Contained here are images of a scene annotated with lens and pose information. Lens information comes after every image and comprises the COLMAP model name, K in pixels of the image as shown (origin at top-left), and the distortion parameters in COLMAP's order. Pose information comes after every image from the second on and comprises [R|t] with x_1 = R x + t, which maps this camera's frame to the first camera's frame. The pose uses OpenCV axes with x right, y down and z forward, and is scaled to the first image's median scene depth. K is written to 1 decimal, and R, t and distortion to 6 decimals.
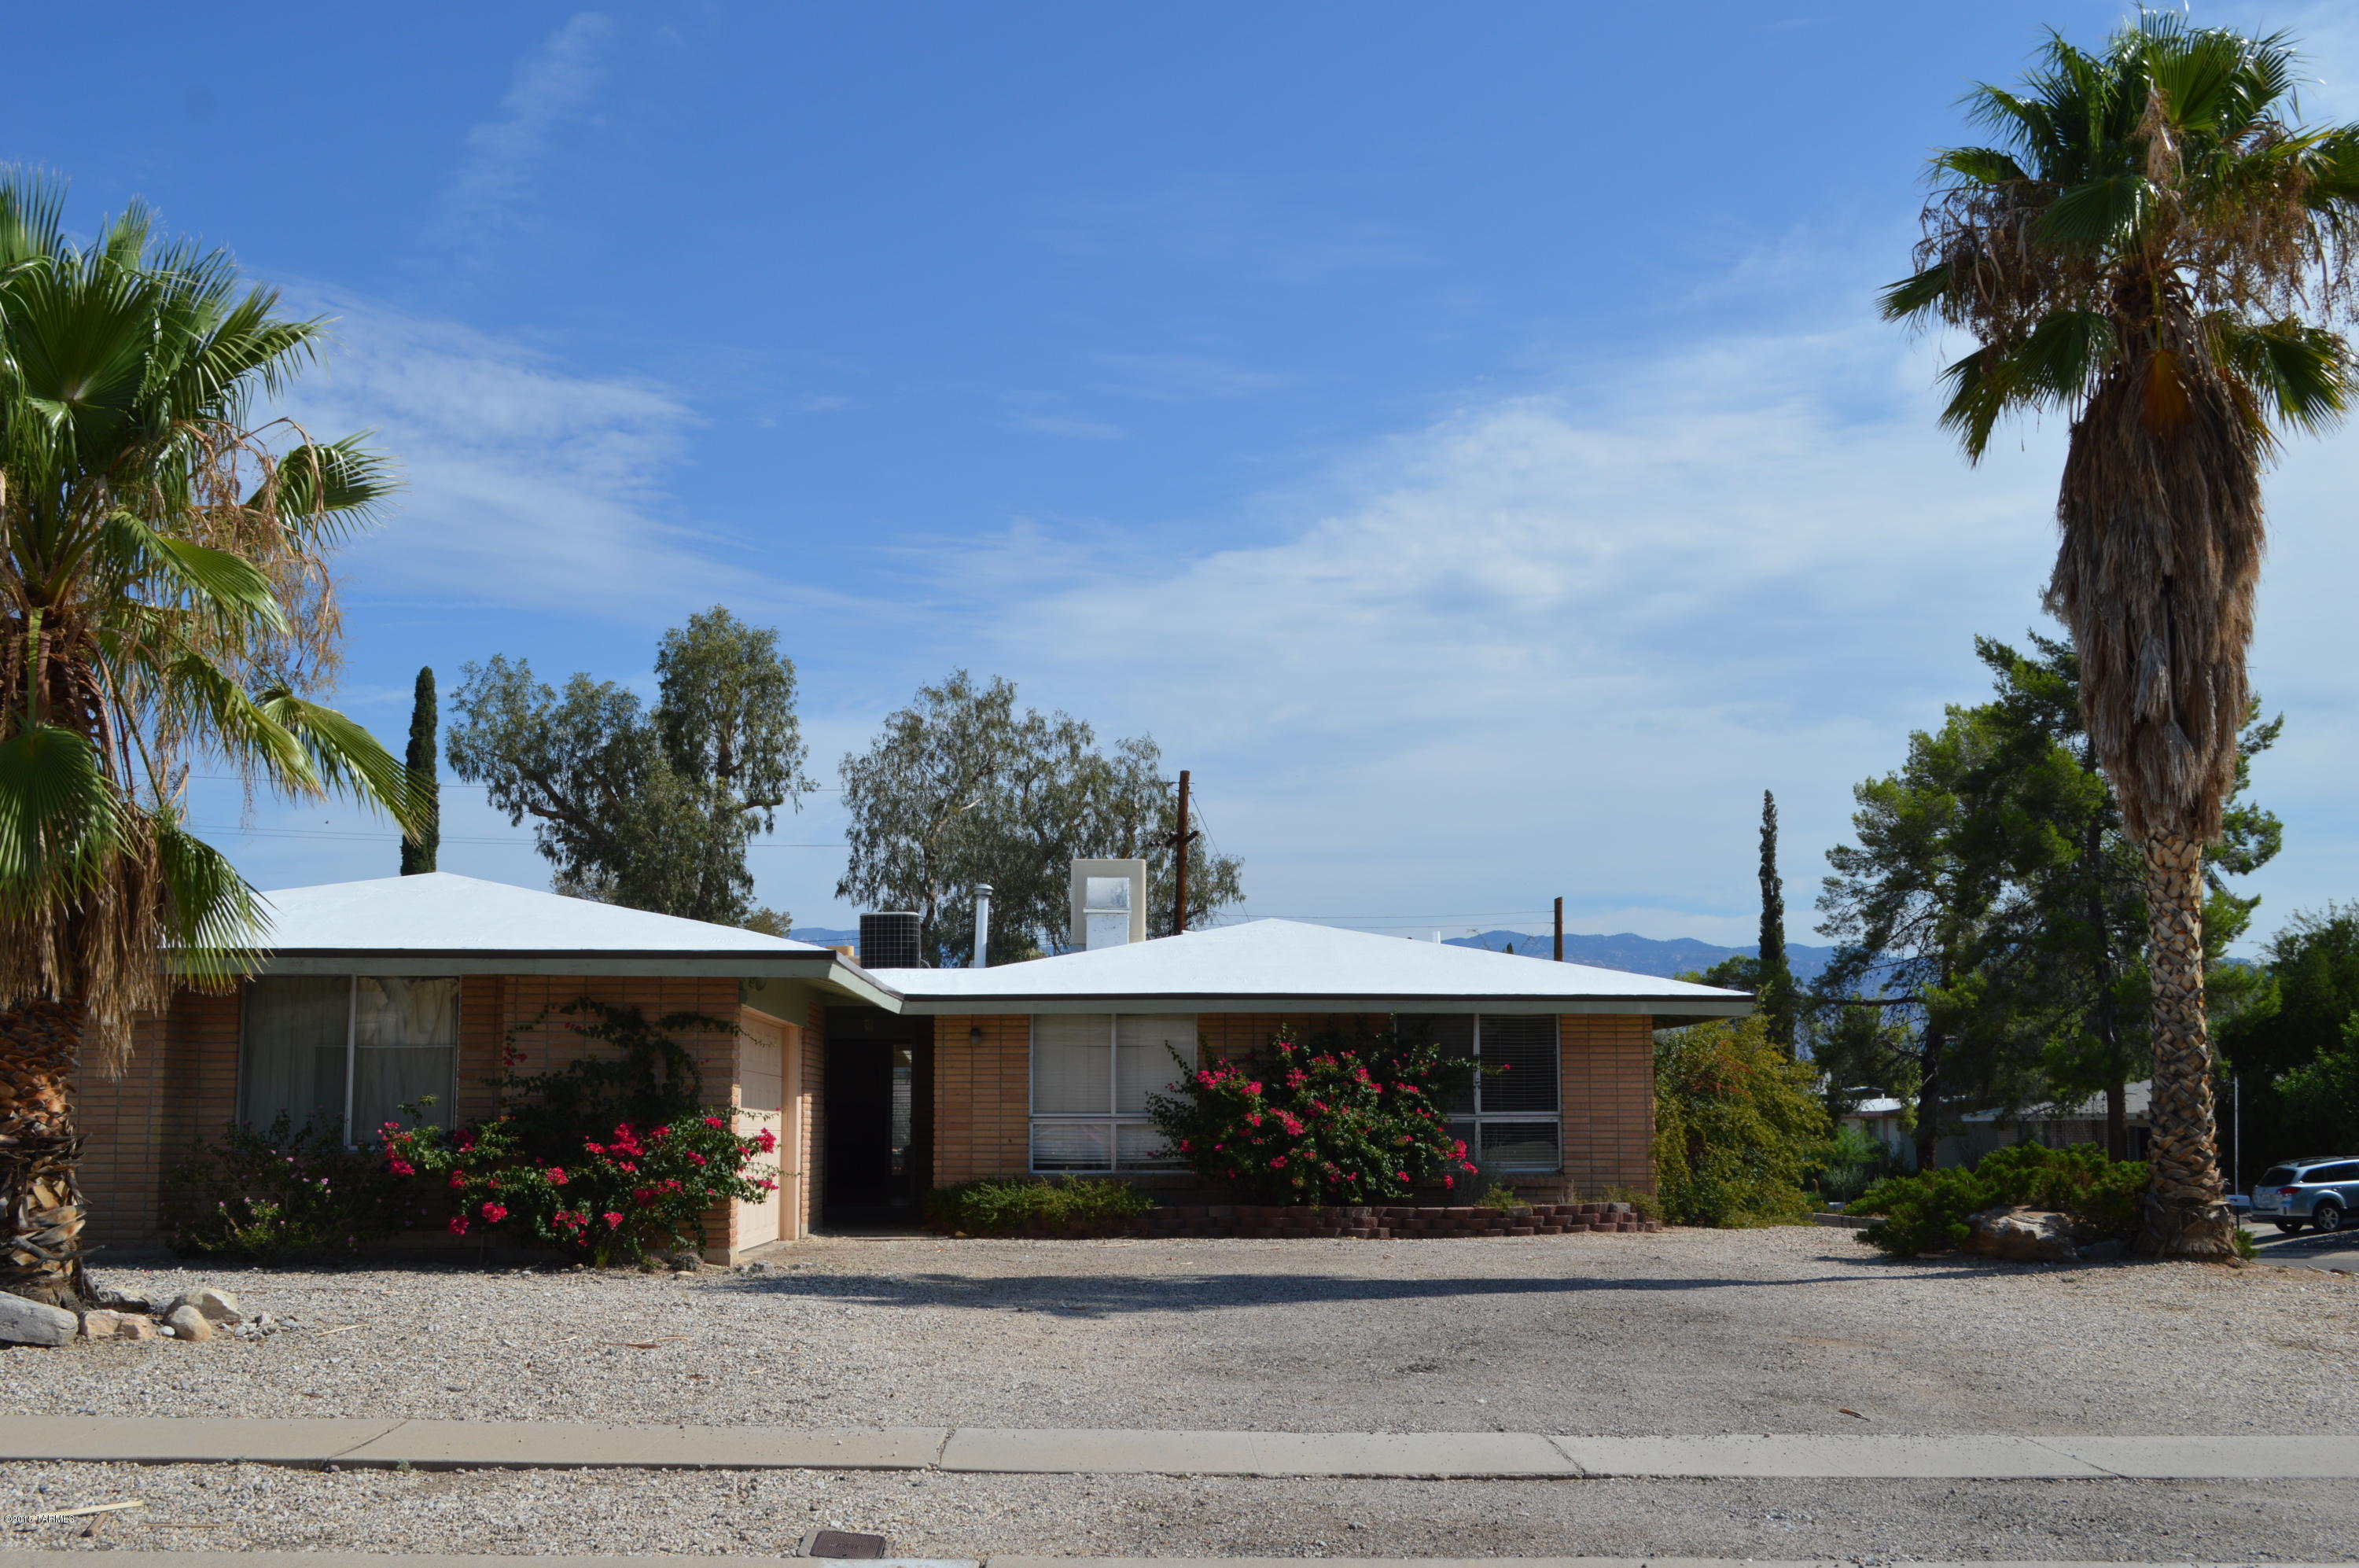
lens RADIAL K [[2698.8, 0, 1179.5], [0, 2698.8, 784.0], [0, 0, 1]] dist [-0.008169, -0.001799]
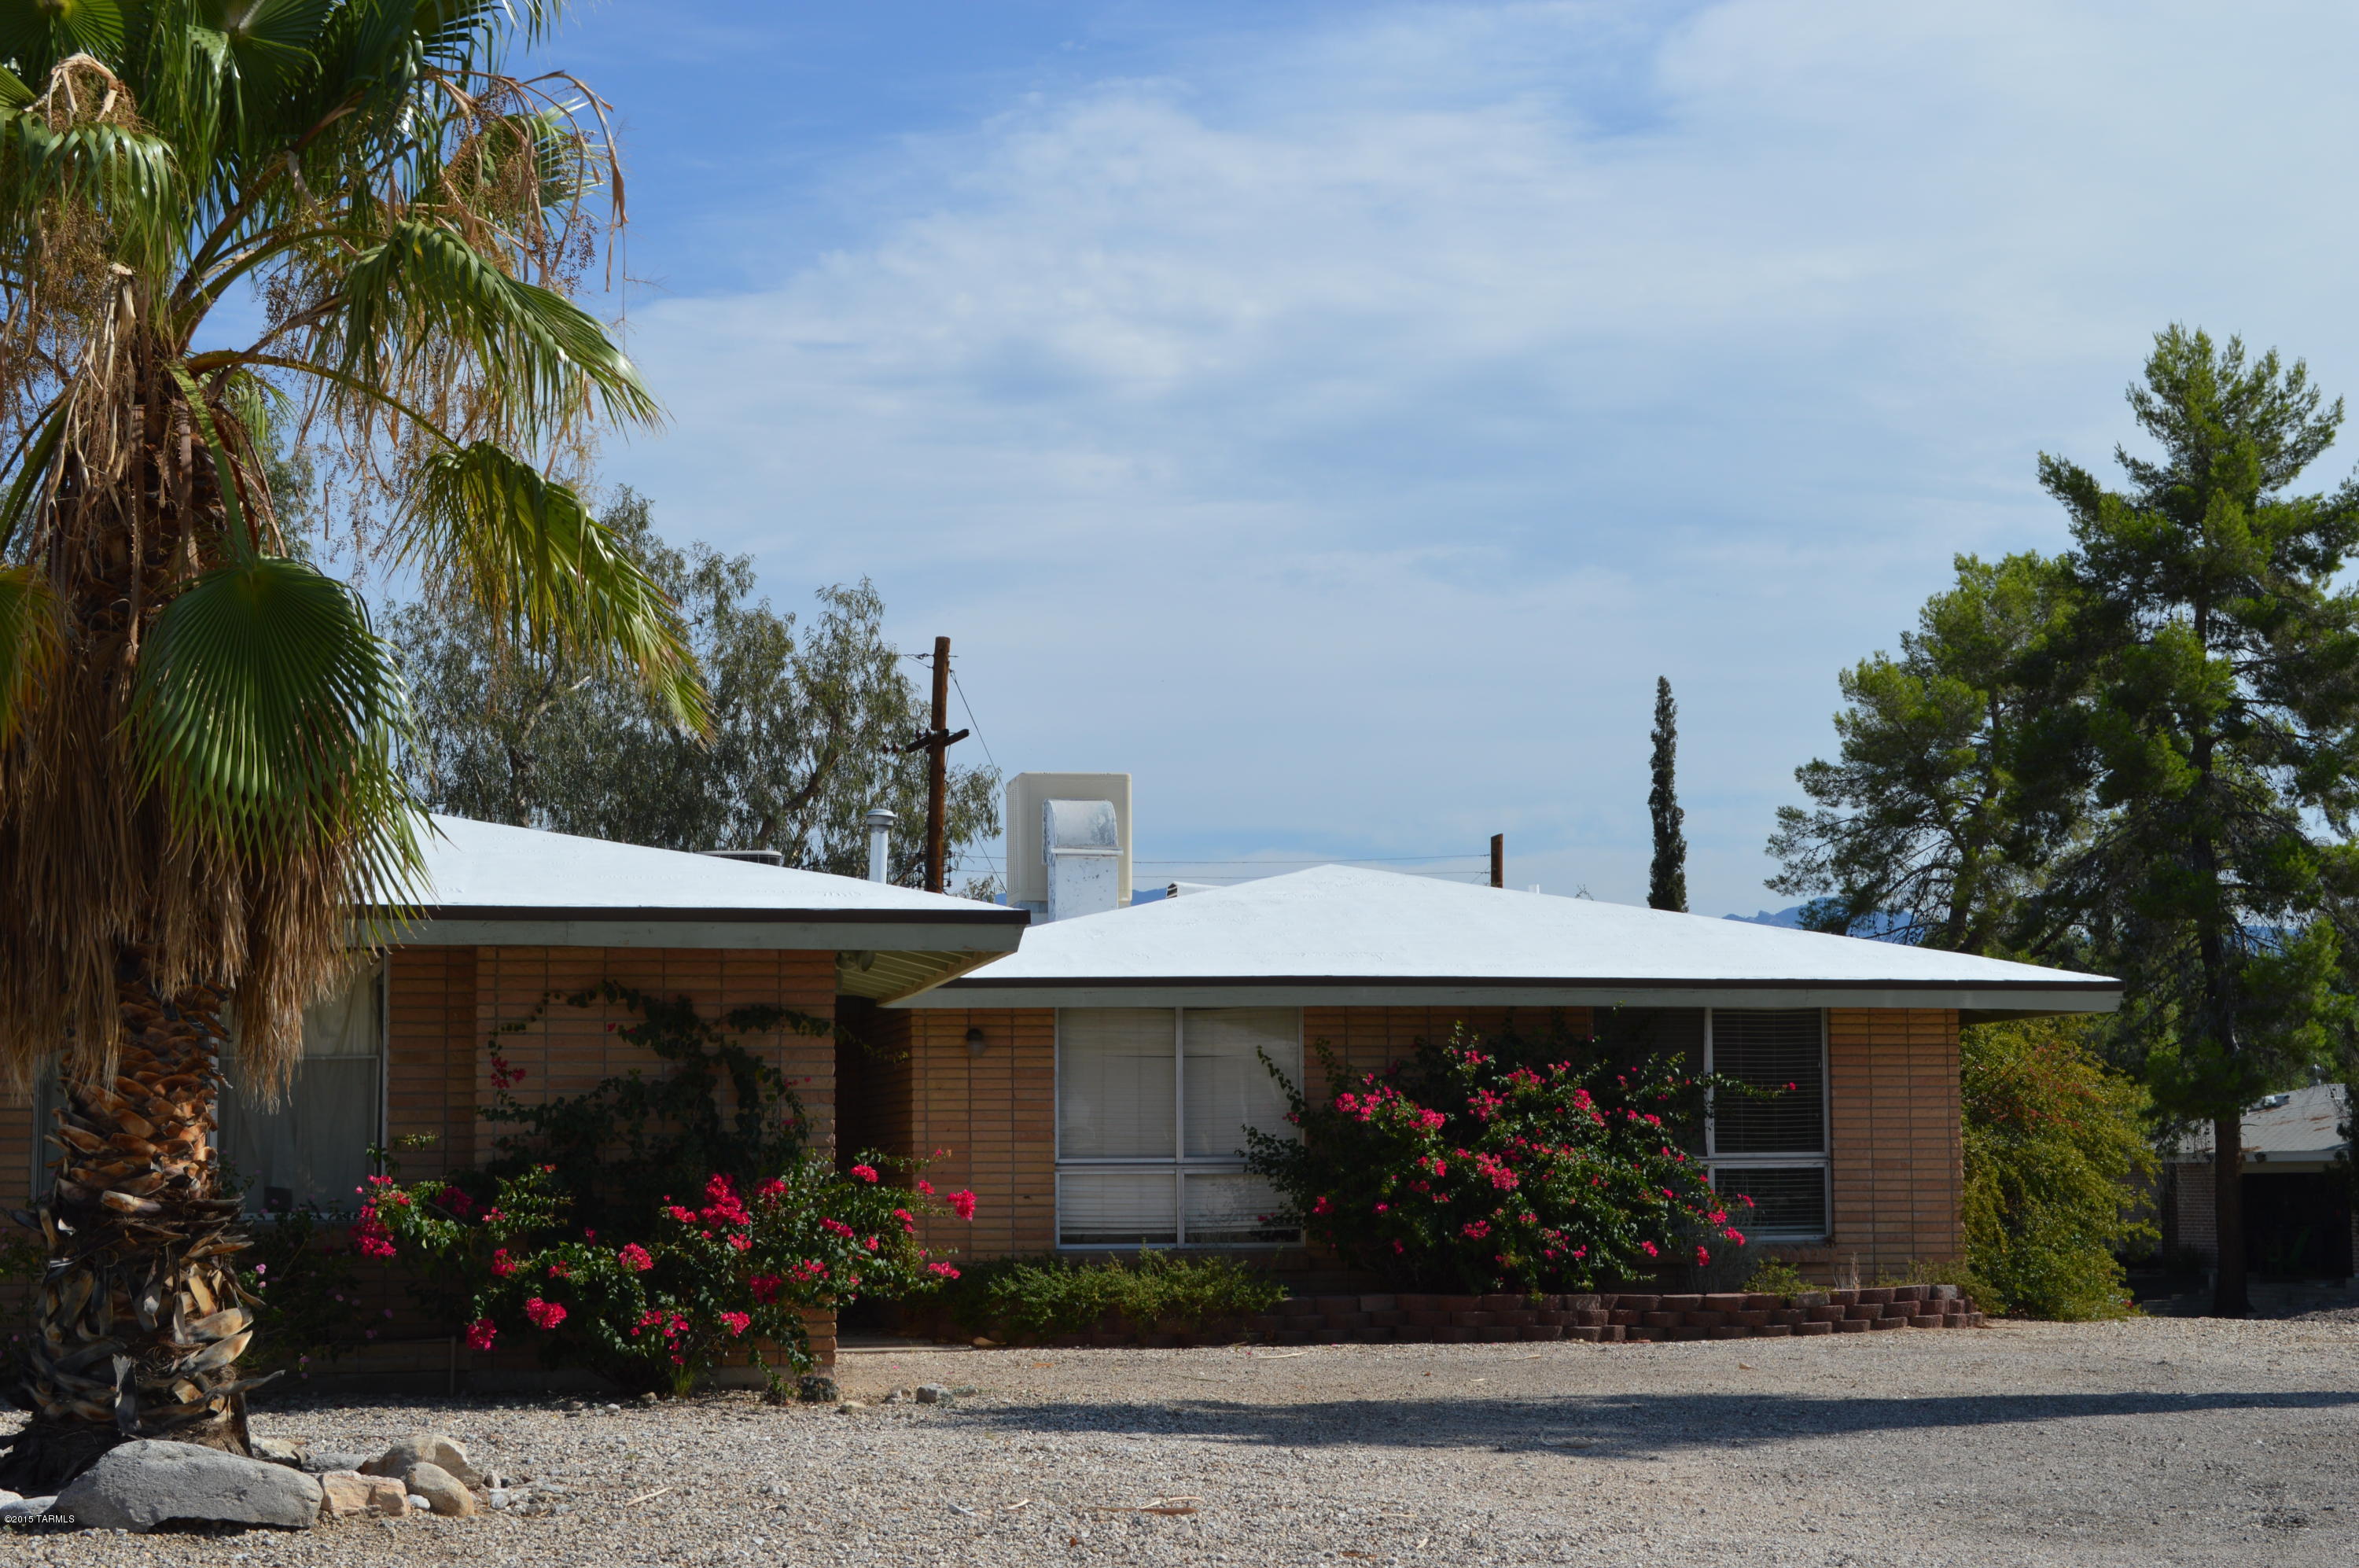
lens RADIAL K [[4099.3, 0, 1179.5], [0, 4099.3, 784.0], [0, 0, 1]] dist [-0.042495, 0.067333]
pose [[0.989562, 0.008795, 0.143841, -0.174909], [-0.013182, 0.999476, 0.029578, 0.001051], [-0.143505, -0.031165, 0.989159, 0.011481]]
